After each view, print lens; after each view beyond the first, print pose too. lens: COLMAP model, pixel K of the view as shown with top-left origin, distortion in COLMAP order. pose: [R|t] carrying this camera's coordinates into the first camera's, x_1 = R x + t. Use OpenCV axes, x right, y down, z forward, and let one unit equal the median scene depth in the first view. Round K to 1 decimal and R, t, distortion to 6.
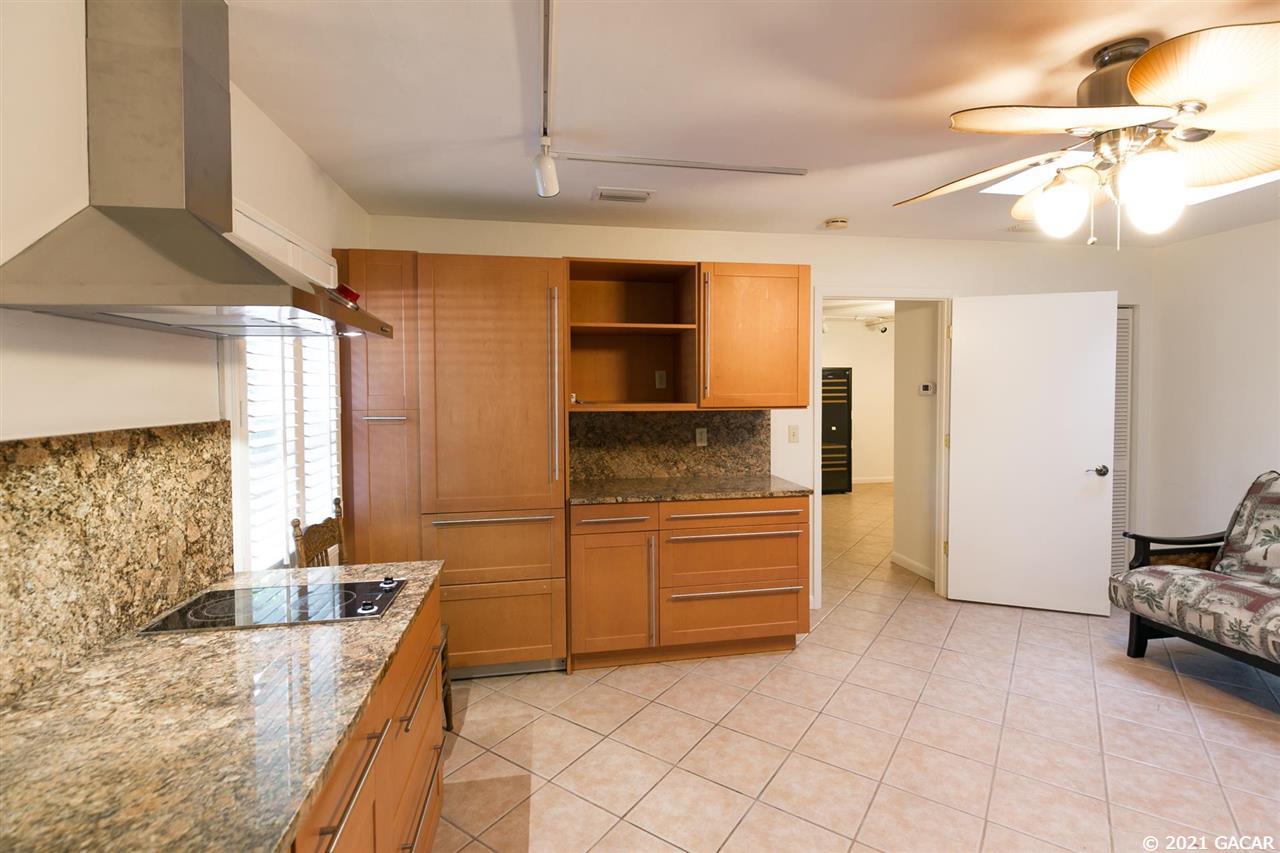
lens RADIAL K [[589.4, 0, 657.1], [0, 589.4, 407.3], [0, 0, 1]] dist [0.001414, 0.001029]
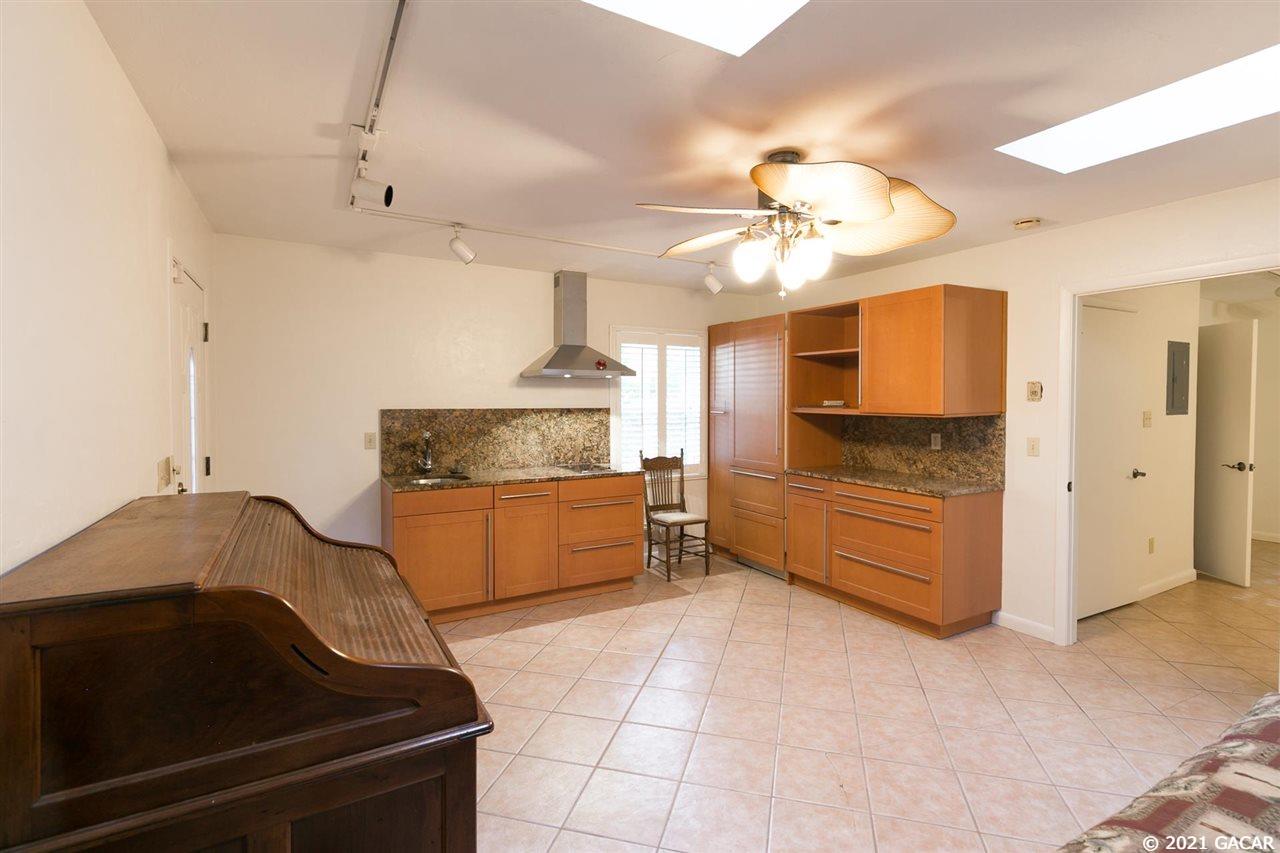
lens RADIAL K [[589.4, 0, 652.4], [0, 589.4, 416.4], [0, 0, 1]] dist [0.001414, 0.001029]
pose [[0.343225, 0.036526, -0.938543, 1.148075], [-0.032204, 0.999114, 0.027106, -0.011761], [0.938701, 0.020921, 0.344097, 0.136591]]
